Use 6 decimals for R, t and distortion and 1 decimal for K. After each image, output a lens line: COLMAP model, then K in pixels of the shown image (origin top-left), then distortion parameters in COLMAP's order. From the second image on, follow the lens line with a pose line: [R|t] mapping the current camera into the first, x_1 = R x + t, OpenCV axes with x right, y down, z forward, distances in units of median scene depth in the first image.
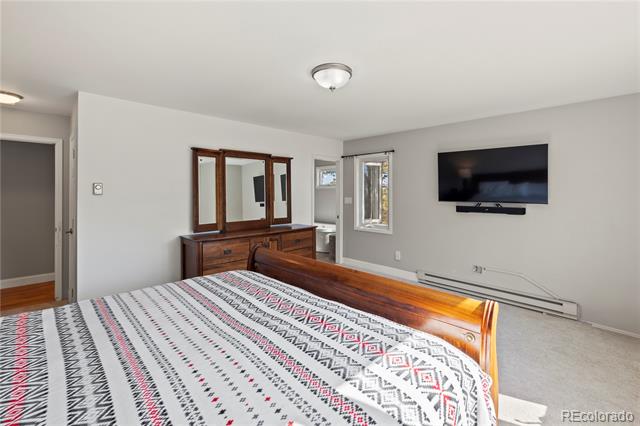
lens RADIAL K [[278.4, 0, 319.0], [0, 278.4, 188.5], [0, 0, 1]] dist [-0.000485, 0.000036]
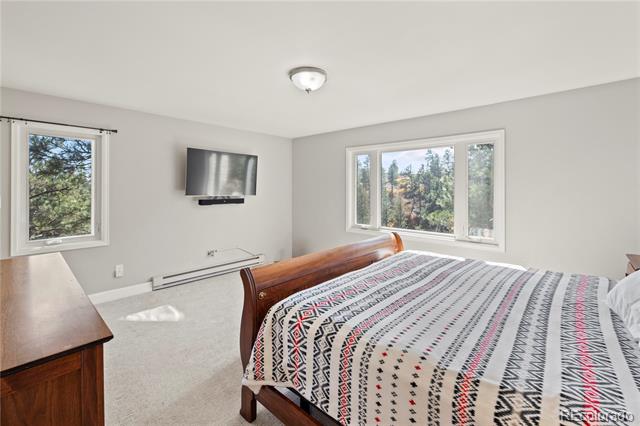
lens RADIAL K [[278.4, 0, 319.0], [0, 278.4, 188.5], [0, 0, 1]] dist [-0.000485, 0.000036]
pose [[-0.062104, -0.001128, 0.998069, -1.220393], [-0.008876, 0.999960, 0.000578, 0.030190], [-0.998030, -0.008823, -0.062111, 1.228388]]
